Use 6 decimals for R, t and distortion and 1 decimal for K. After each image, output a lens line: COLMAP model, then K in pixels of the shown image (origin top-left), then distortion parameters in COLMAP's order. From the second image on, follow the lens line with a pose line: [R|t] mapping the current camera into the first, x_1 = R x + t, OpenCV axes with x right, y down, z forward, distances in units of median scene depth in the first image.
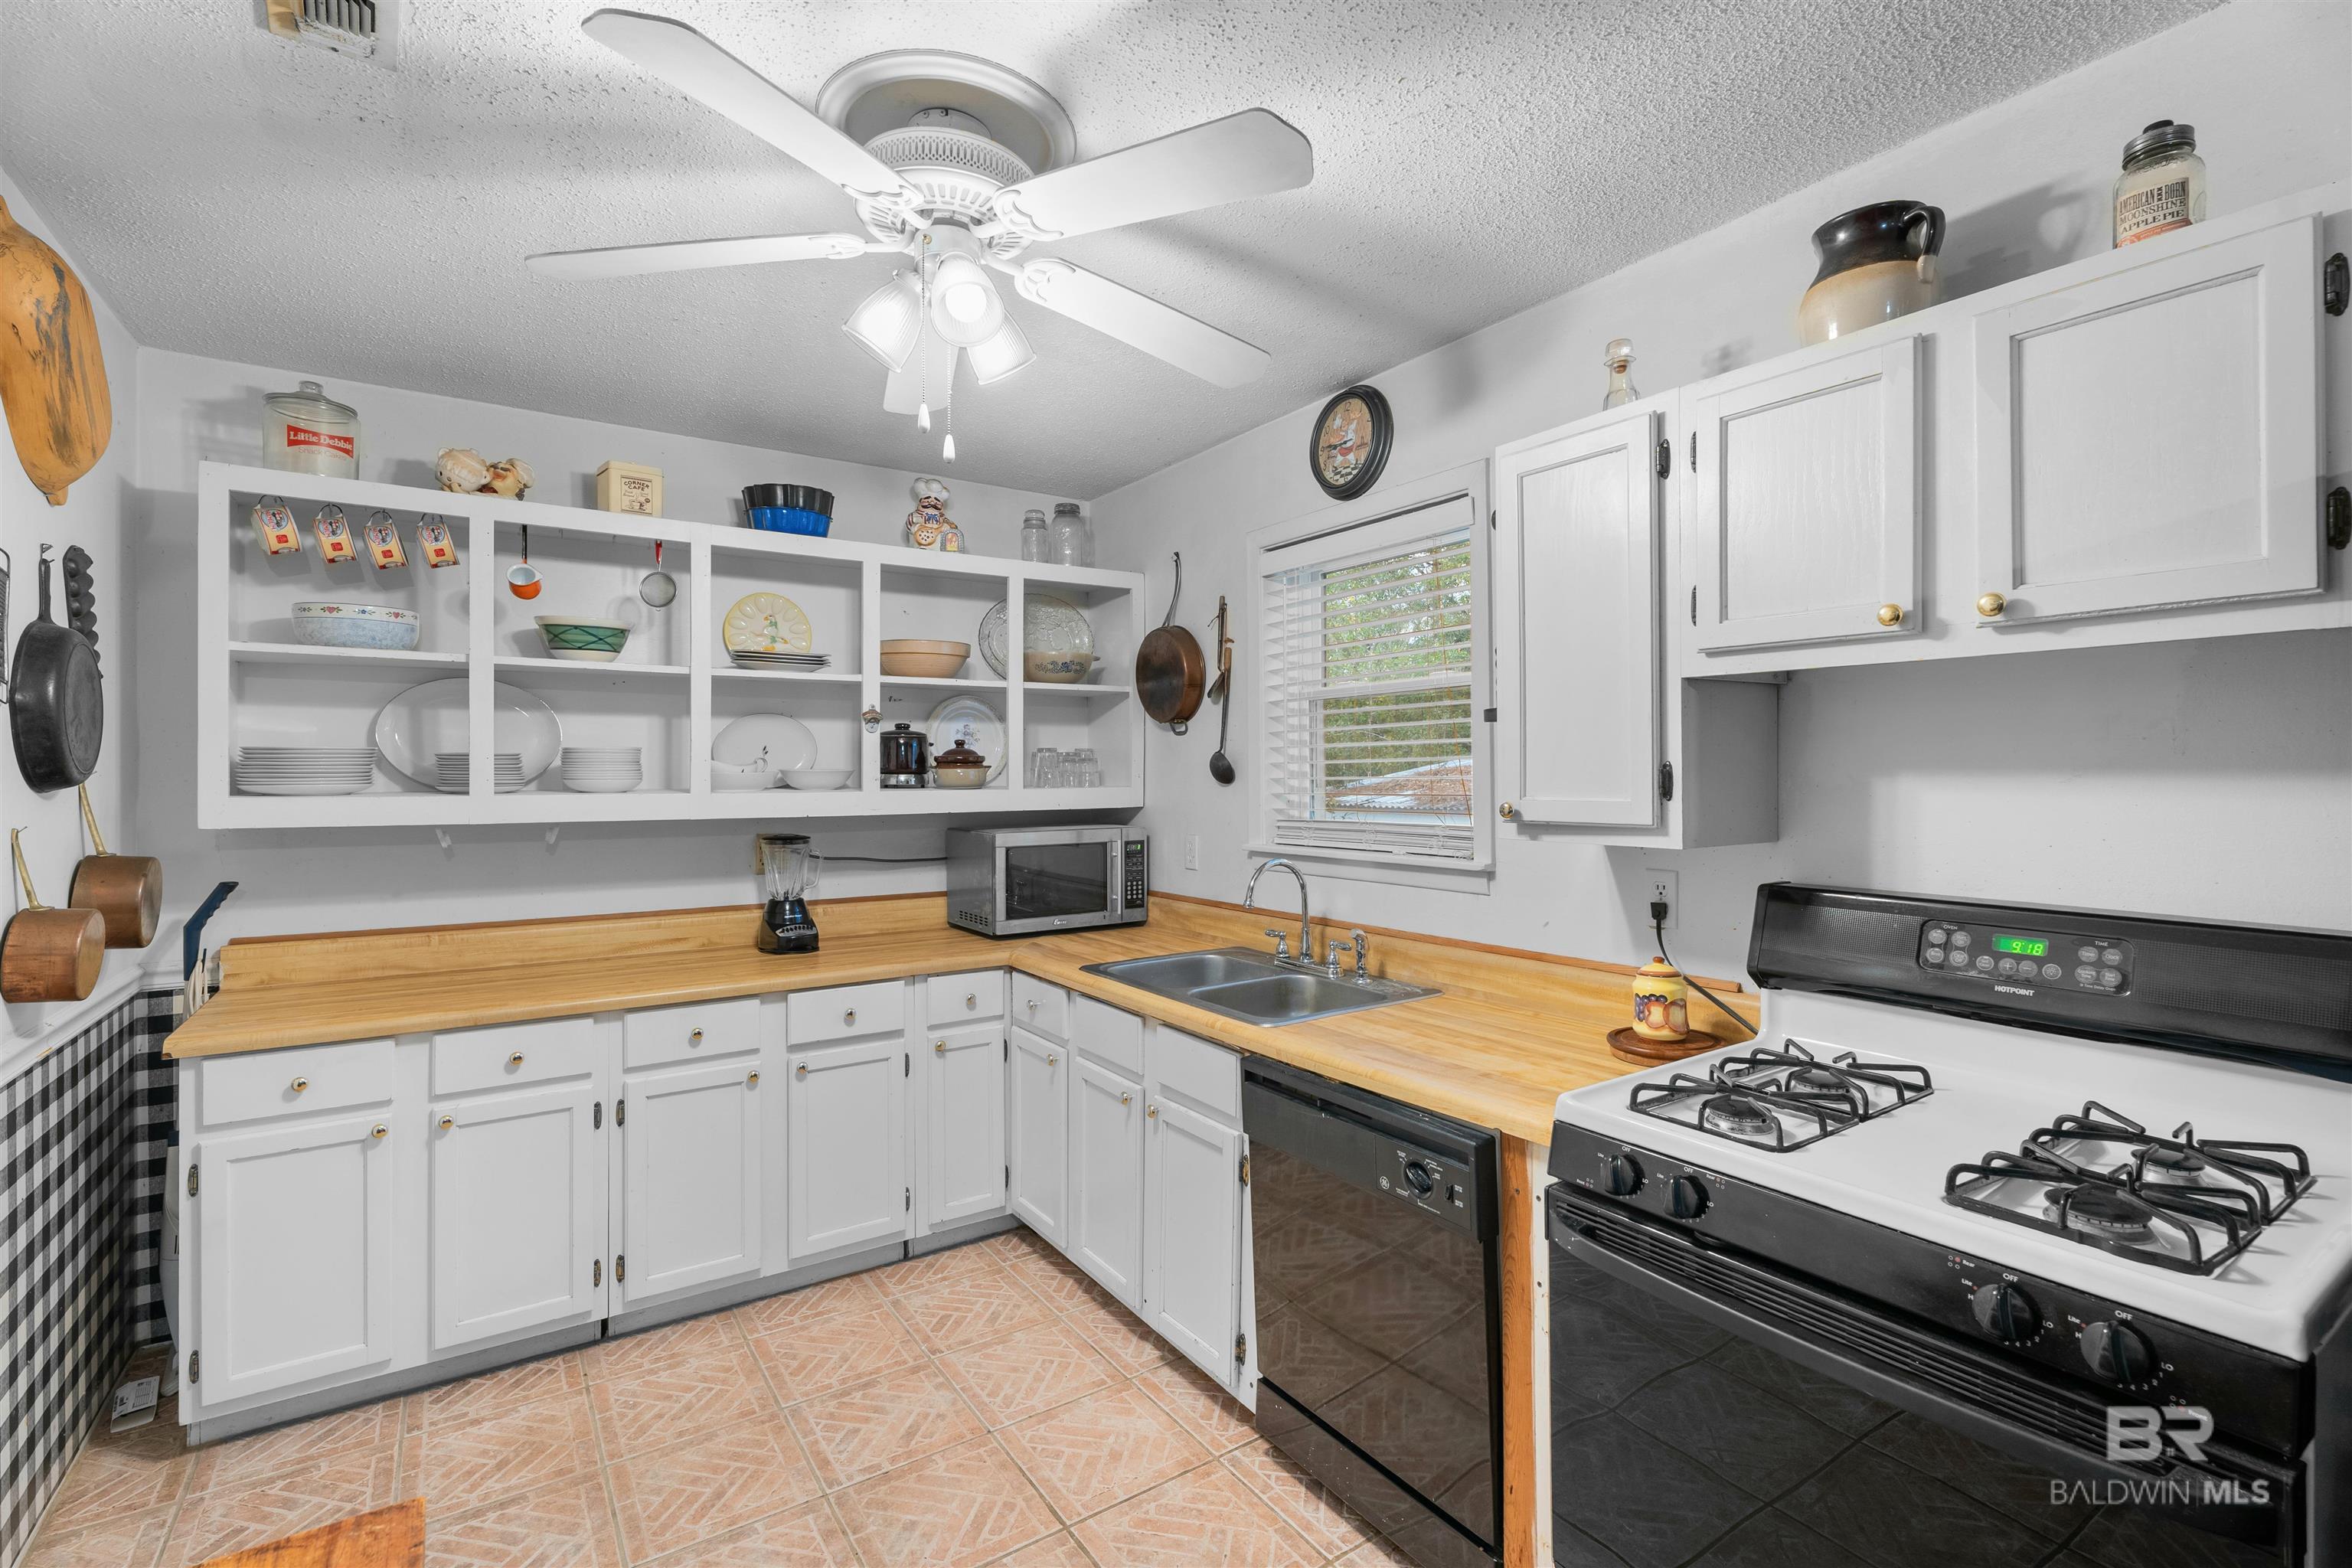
lens RADIAL K [[1060.9, 0, 1182.0], [0, 1060.9, 762.9], [0, 0, 1]] dist [0.004261, -0.000133]
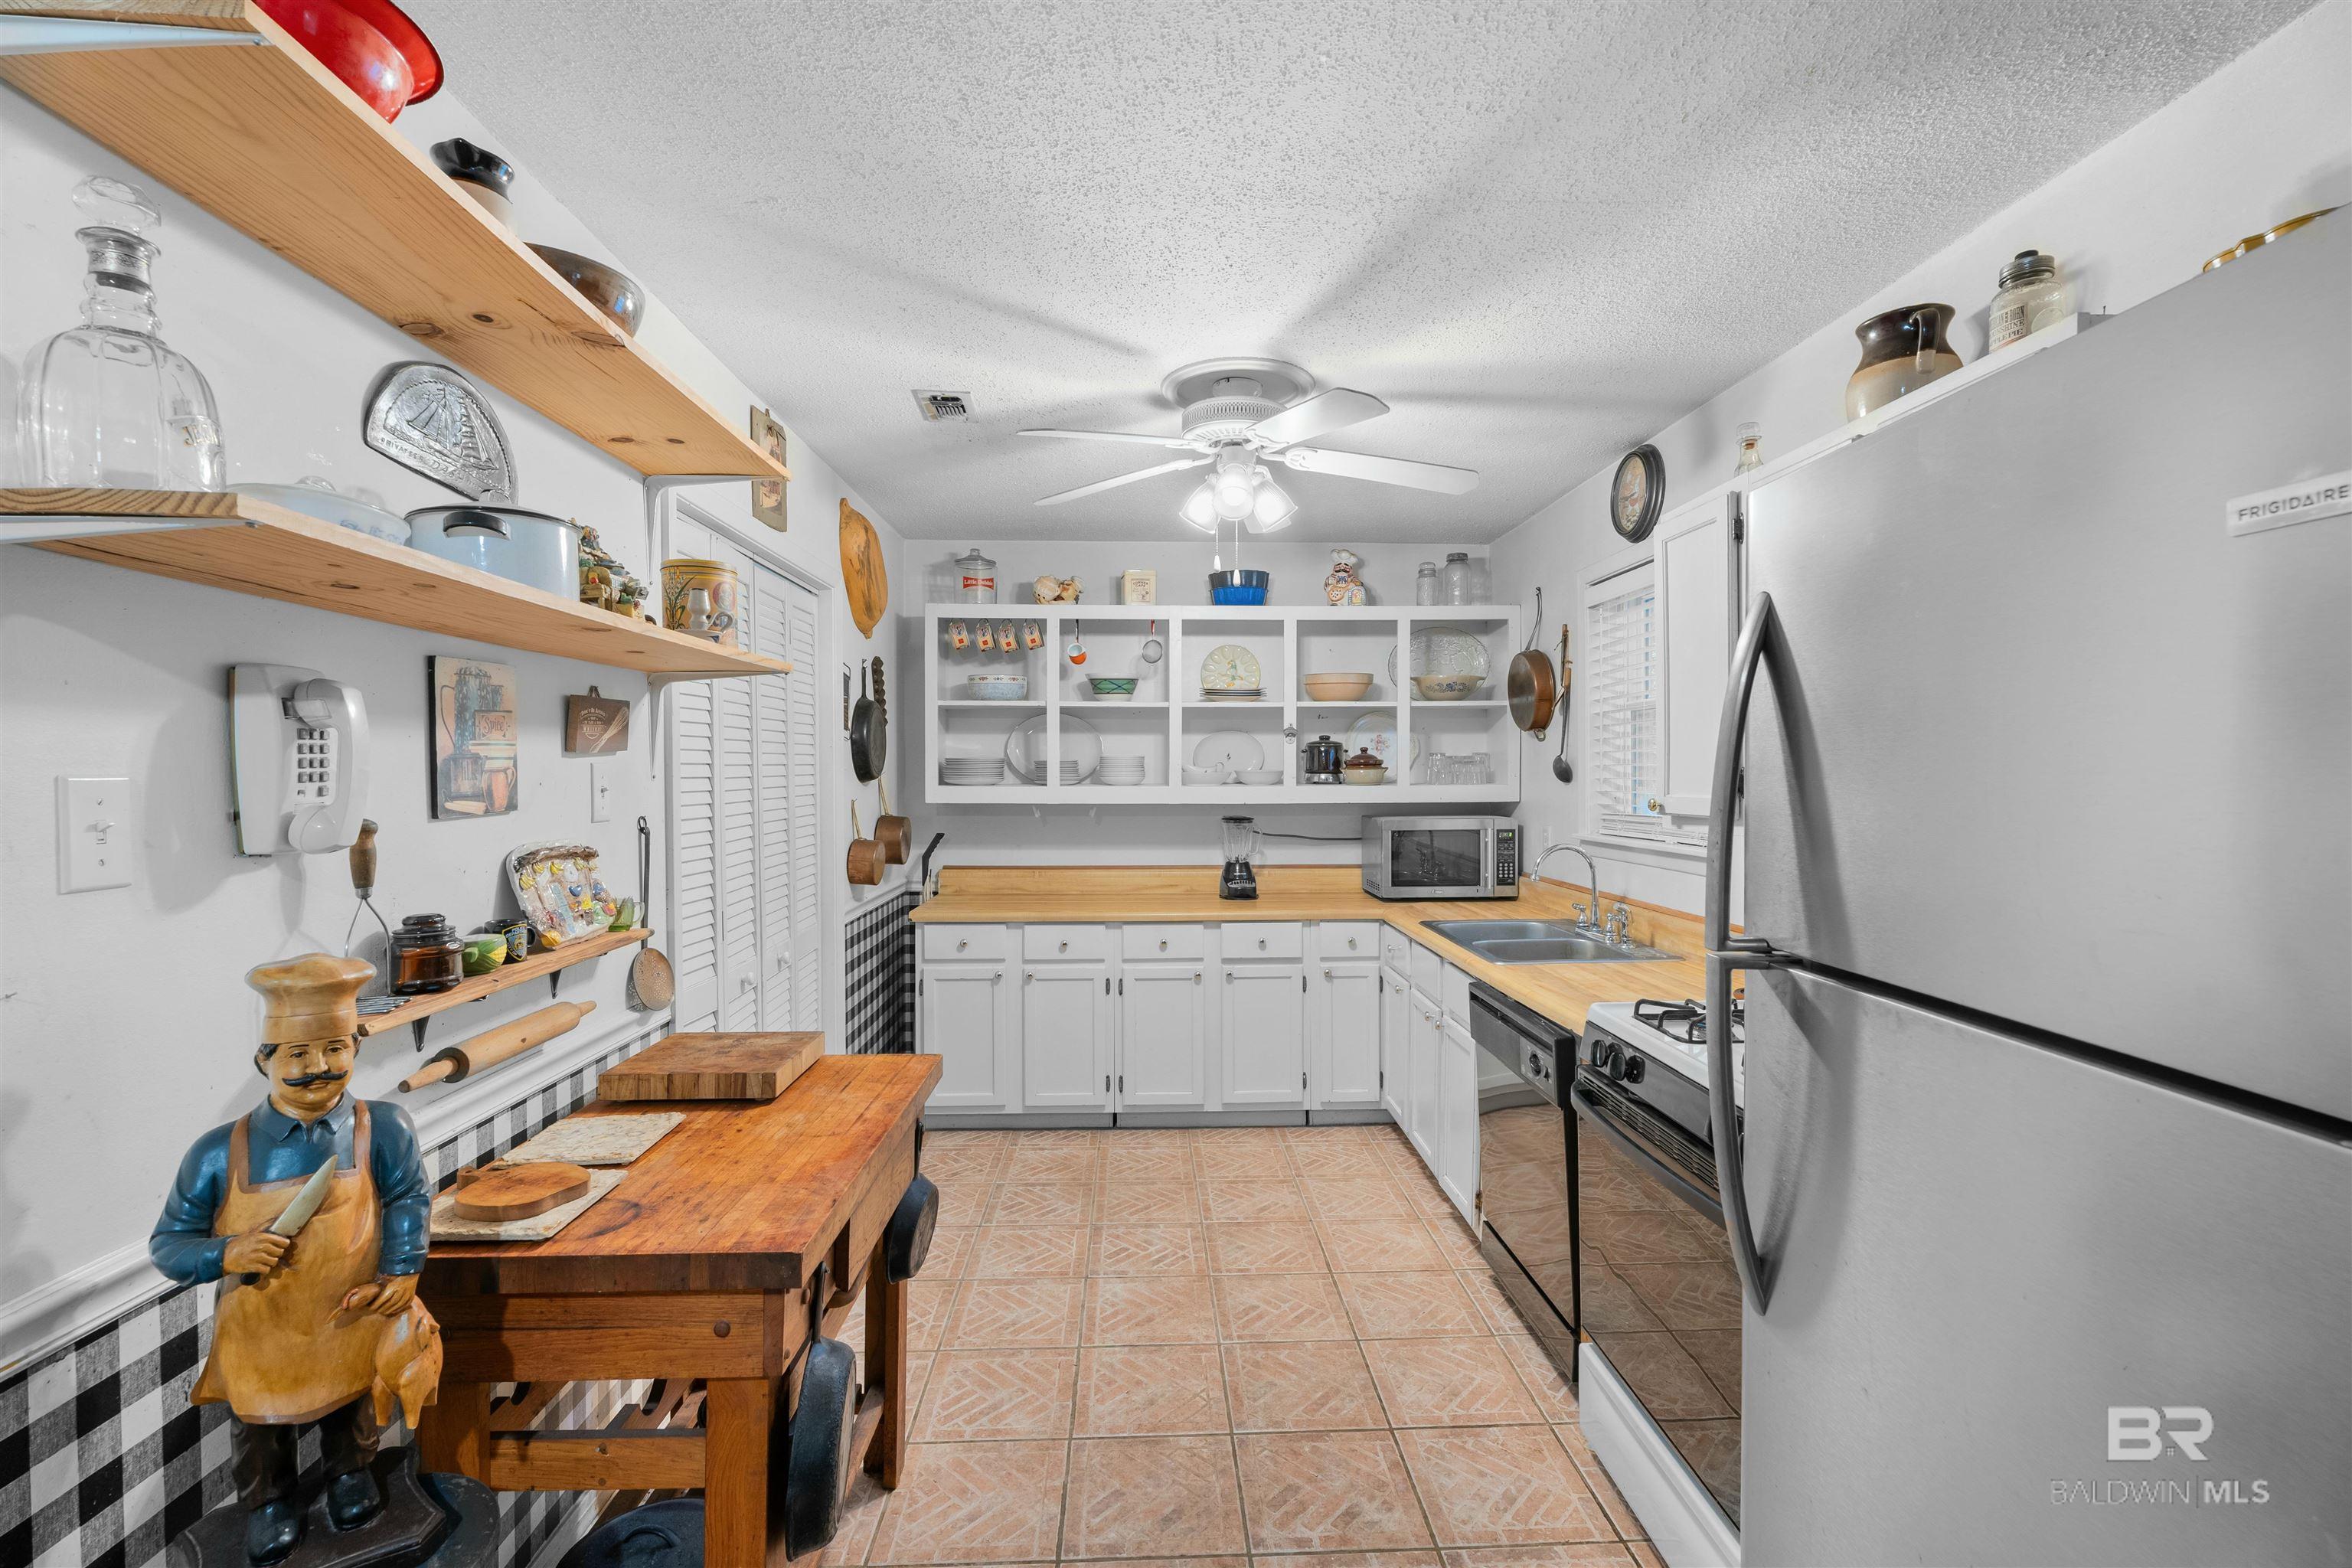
lens RADIAL K [[1060.9, 0, 1182.0], [0, 1060.9, 762.9], [0, 0, 1]] dist [0.004261, -0.000133]
pose [[0.848776, -0.002707, -0.528746, 0.353779], [0.004799, 0.999985, 0.002584, -0.008667], [0.528731, -0.004731, 0.848776, -0.270897]]
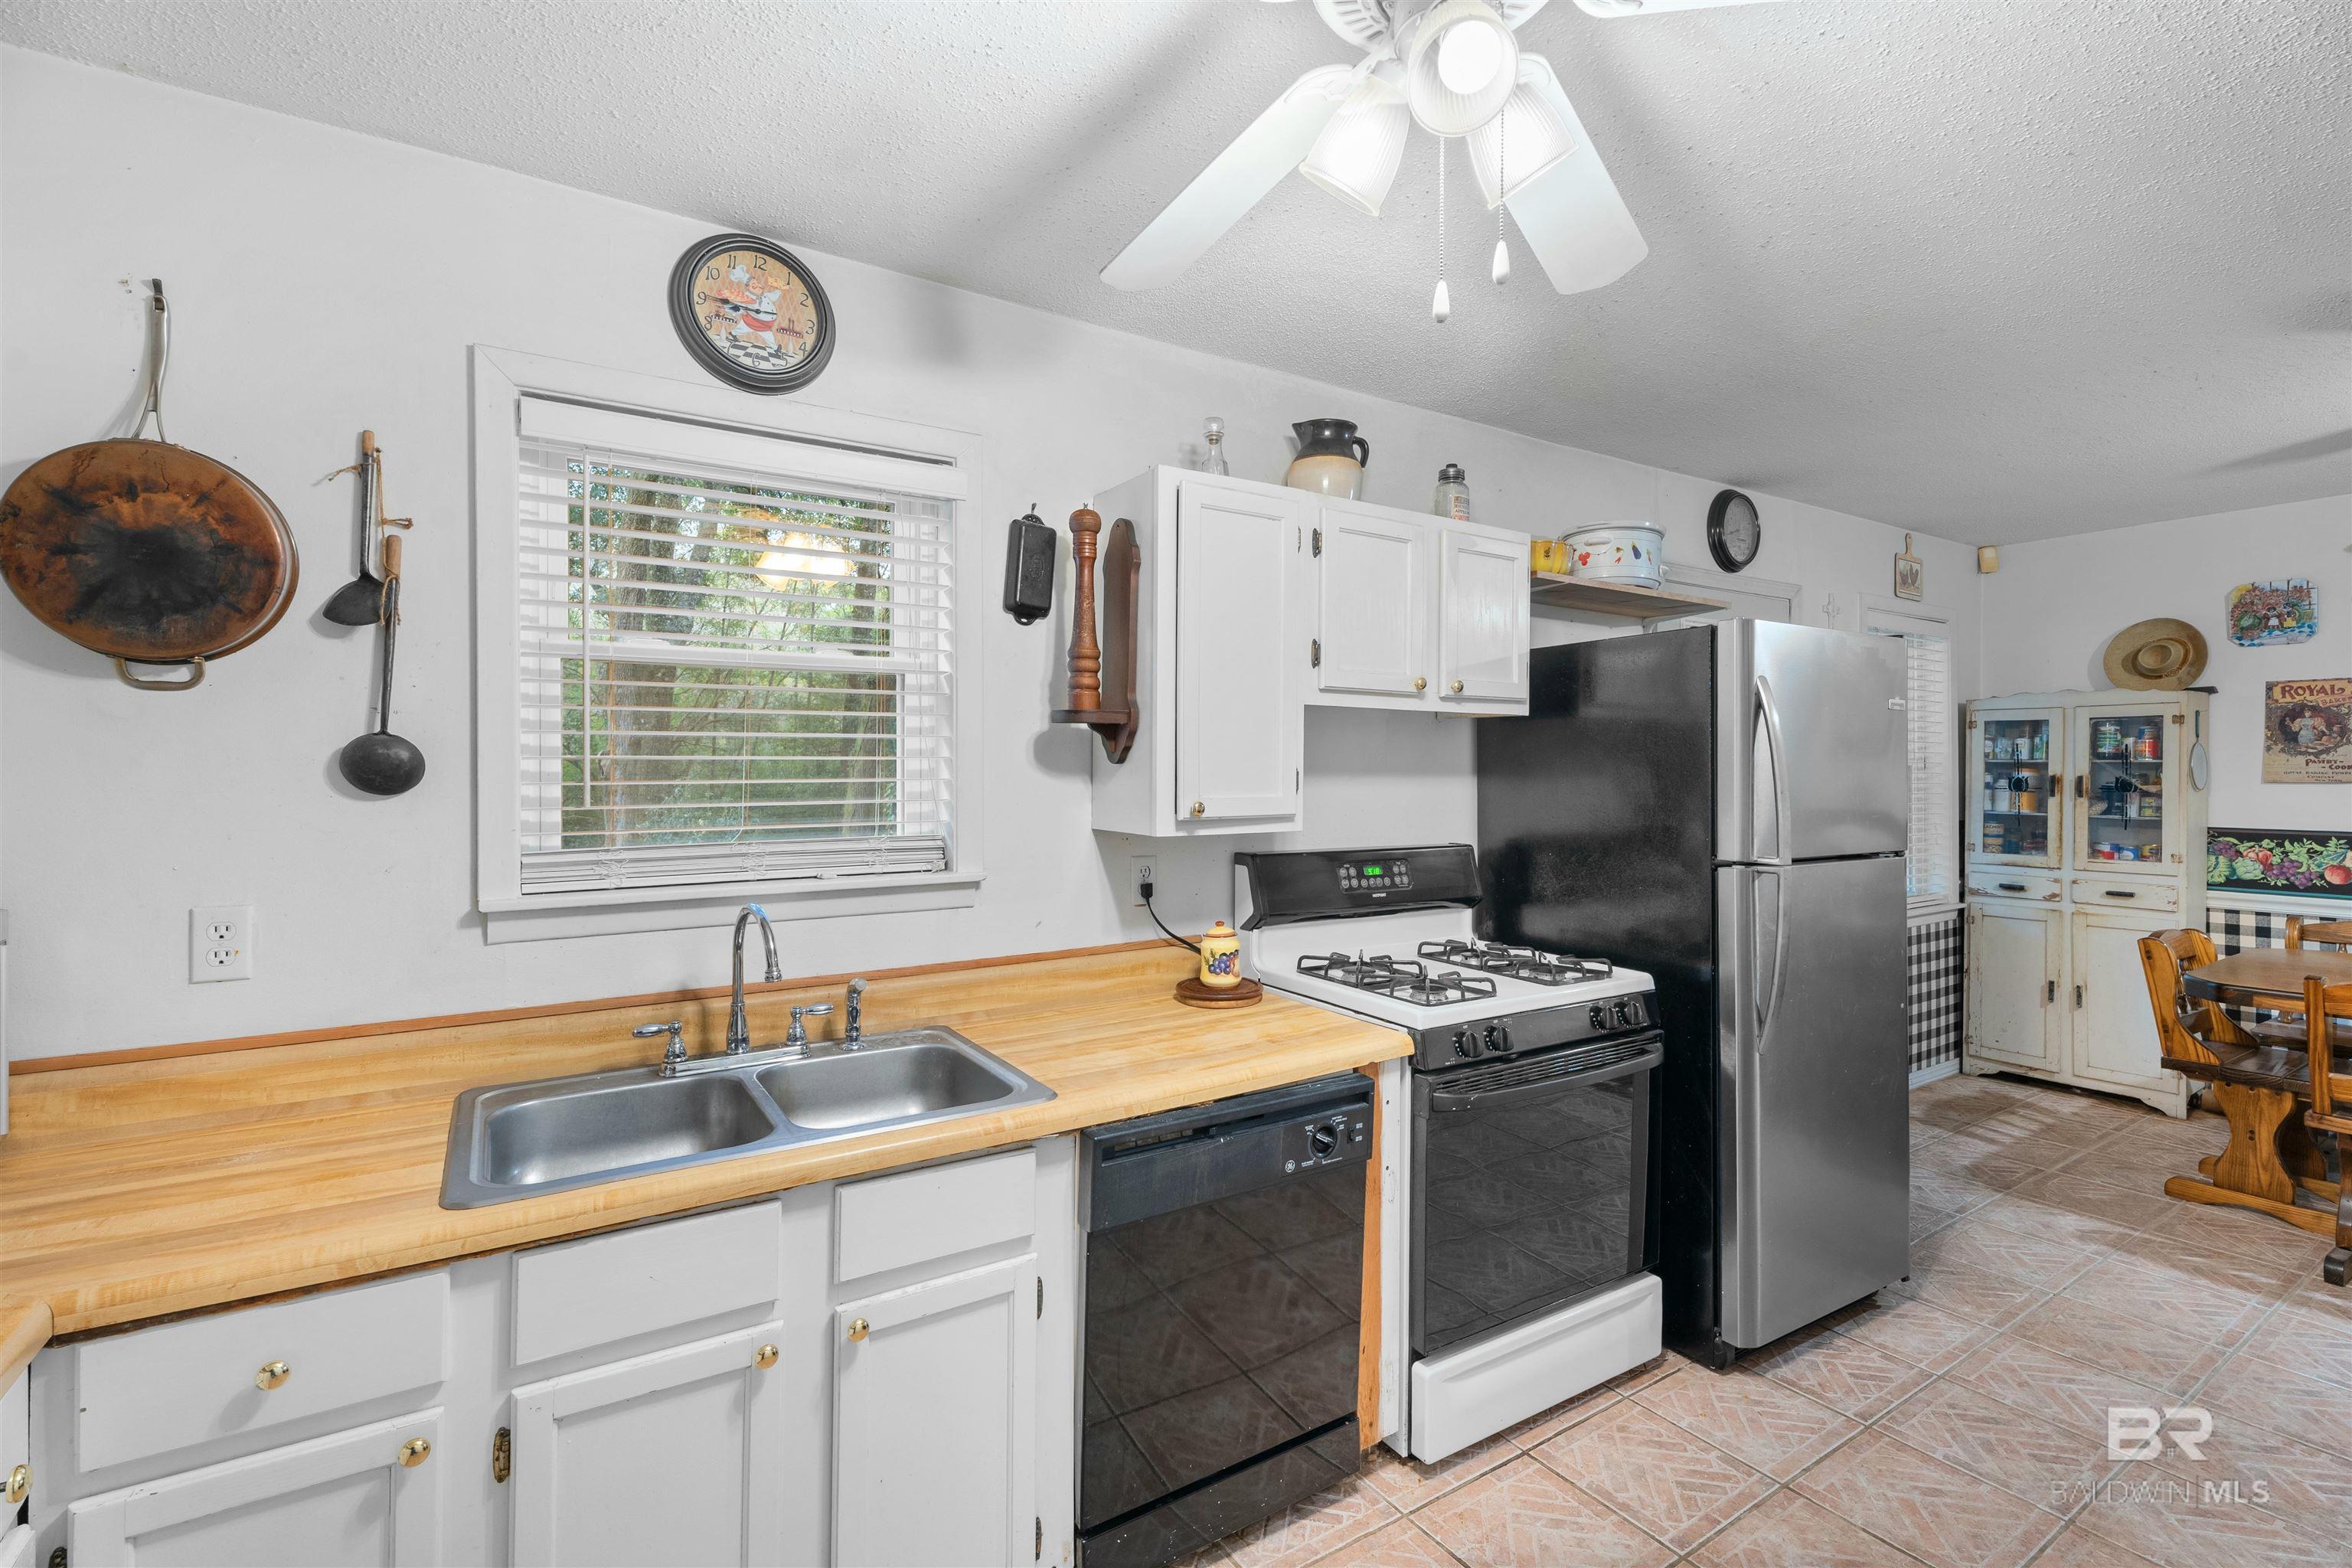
lens RADIAL K [[1060.9, 0, 1182.0], [0, 1060.9, 762.9], [0, 0, 1]] dist [0.004261, -0.000133]
pose [[0.022489, 0.008245, 0.999713, -0.554715], [-0.011037, 0.999907, -0.007998, 0.004237], [-0.999686, -0.010854, 0.022578, 0.698925]]
